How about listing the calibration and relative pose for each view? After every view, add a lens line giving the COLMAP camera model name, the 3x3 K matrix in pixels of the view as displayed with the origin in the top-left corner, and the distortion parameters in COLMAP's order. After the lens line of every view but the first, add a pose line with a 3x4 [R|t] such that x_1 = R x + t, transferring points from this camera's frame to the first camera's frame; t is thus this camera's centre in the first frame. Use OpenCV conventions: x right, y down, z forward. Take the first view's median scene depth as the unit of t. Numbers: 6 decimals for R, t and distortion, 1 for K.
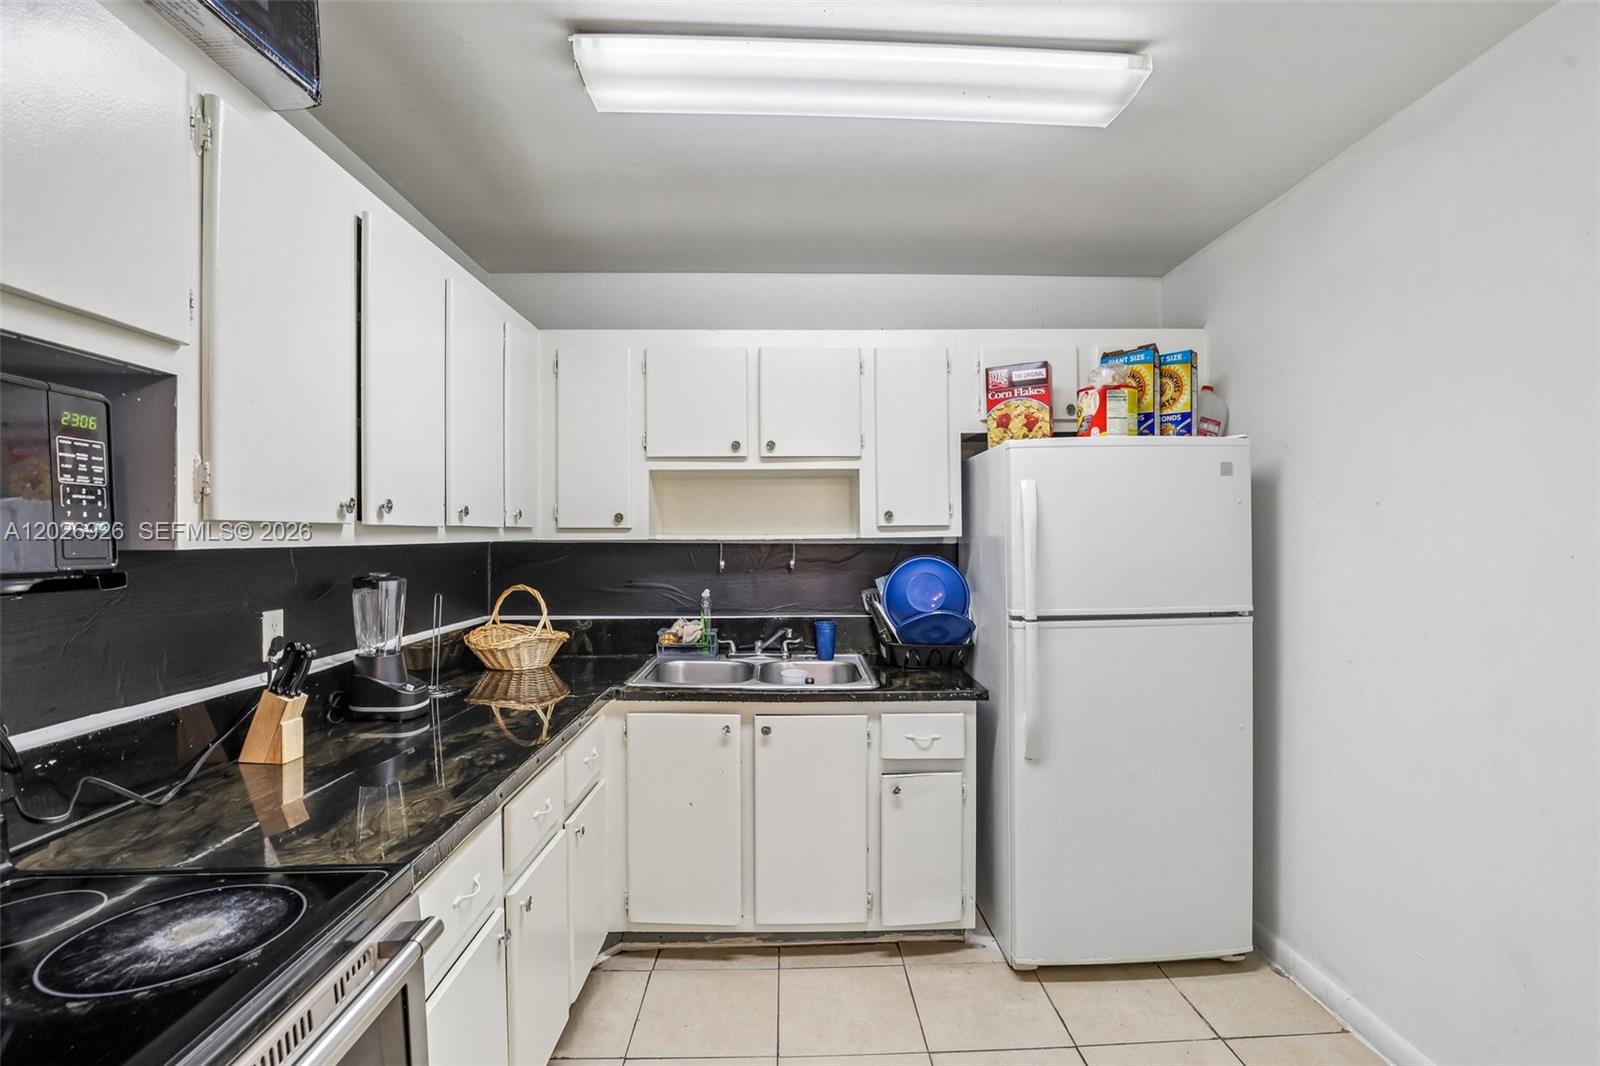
lens RADIAL K [[737.6, 0, 802.7], [0, 737.6, 536.2], [0, 0, 1]] dist [-0.034260, 0.000089]
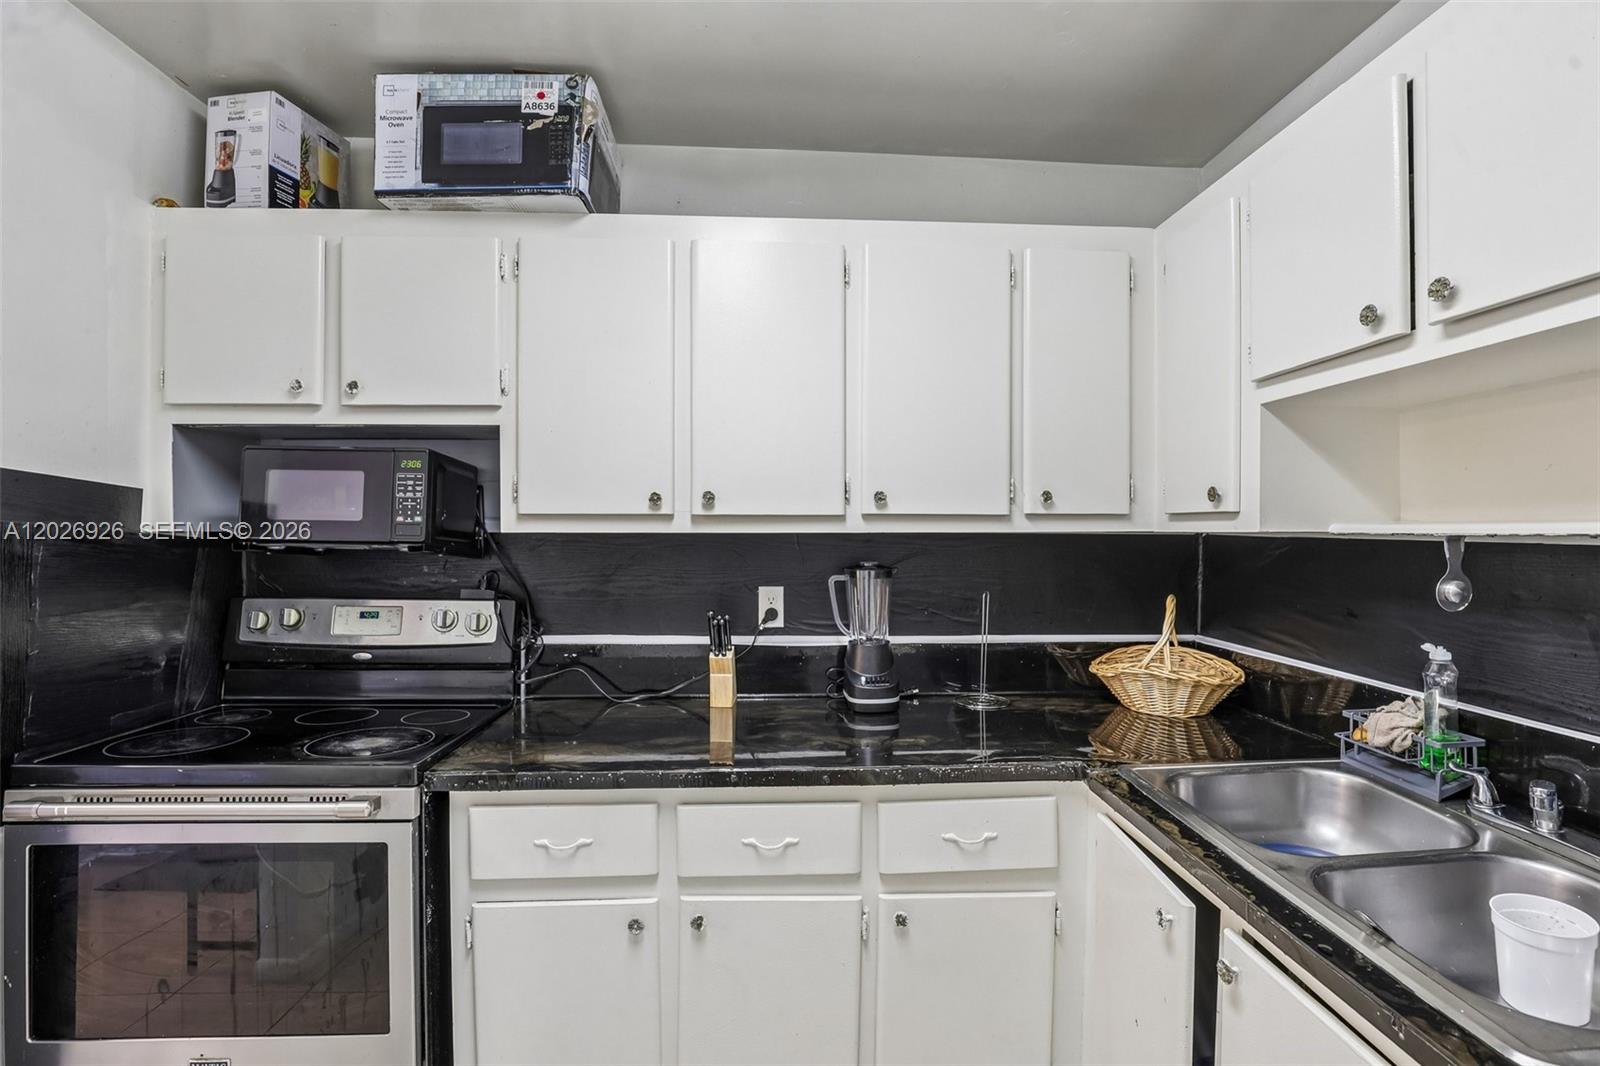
lens RADIAL K [[737.6, 0, 804.7], [0, 737.6, 530.3], [0, 0, 1]] dist [-0.034260, 0.000089]
pose [[0.033168, 0.004146, -0.999441, 0.778333], [-0.002781, 0.999988, 0.004056, 0.004880], [0.999446, 0.002645, 0.033180, 1.558268]]
